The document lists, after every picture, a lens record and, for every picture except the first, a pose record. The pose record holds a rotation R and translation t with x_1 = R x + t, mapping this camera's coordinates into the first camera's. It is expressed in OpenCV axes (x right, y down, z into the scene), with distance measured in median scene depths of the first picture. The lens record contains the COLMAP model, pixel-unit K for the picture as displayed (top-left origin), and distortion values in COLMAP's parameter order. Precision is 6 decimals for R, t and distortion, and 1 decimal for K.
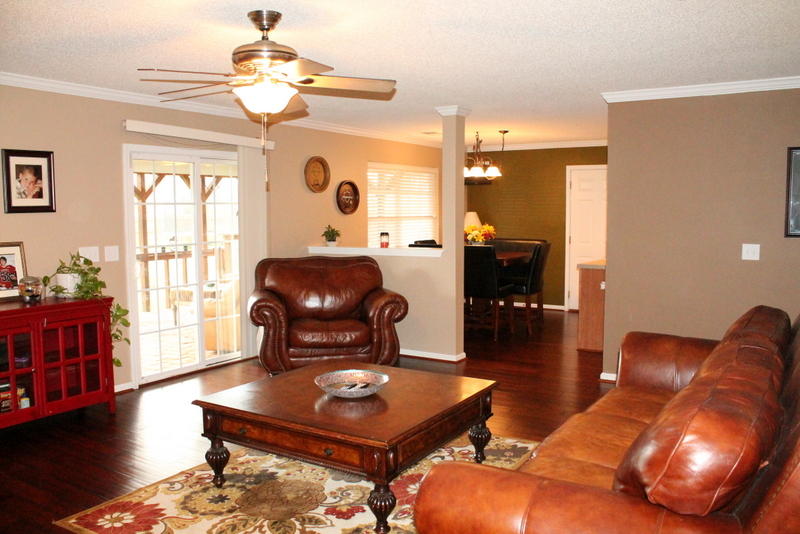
lens RADIAL K [[672.5, 0, 400.0], [0, 672.5, 267.0], [0, 0, 1]] dist [-0.160312, 0.142271]
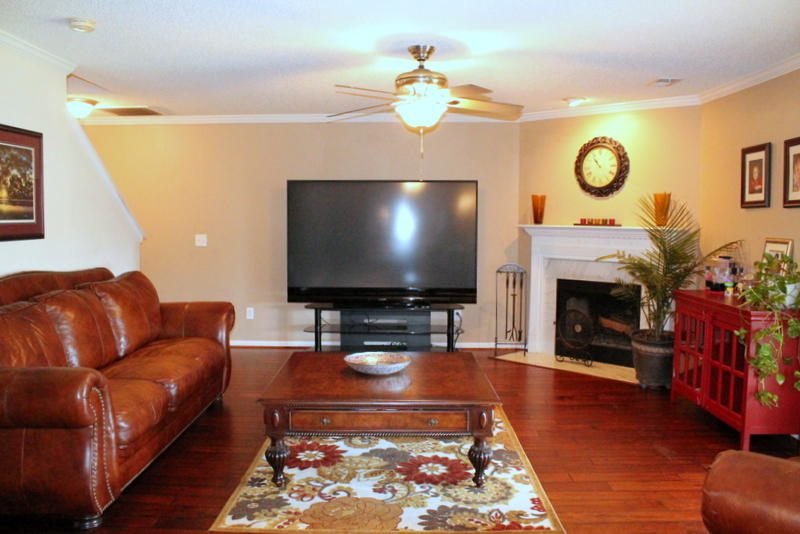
lens RADIAL K [[693.1, 0, 400.0], [0, 693.1, 267.0], [0, 0, 1]] dist [-0.104321, 0.006460]
pose [[-0.850543, 0.040251, -0.524363, 0.374773], [-0.045603, 0.987666, 0.149785, -0.117067], [0.523925, 0.151312, -0.838217, 1.501963]]
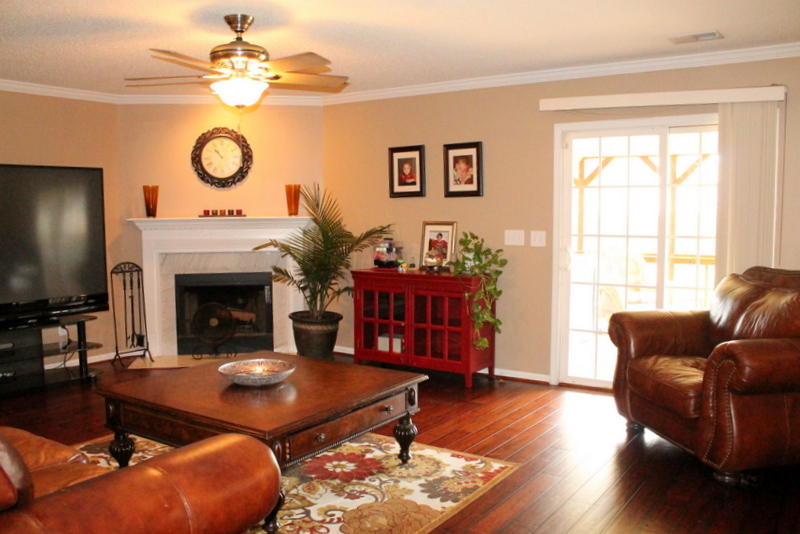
lens RADIAL K [[710.2, 0, 400.0], [0, 710.2, 267.0], [0, 0, 1]] dist [-0.121106, 0.007475]
pose [[-0.040656, 0.086550, -0.995418, 0.707300], [-0.079482, 0.992804, 0.089569, -0.064617], [0.996007, 0.082760, -0.033485, 0.947003]]
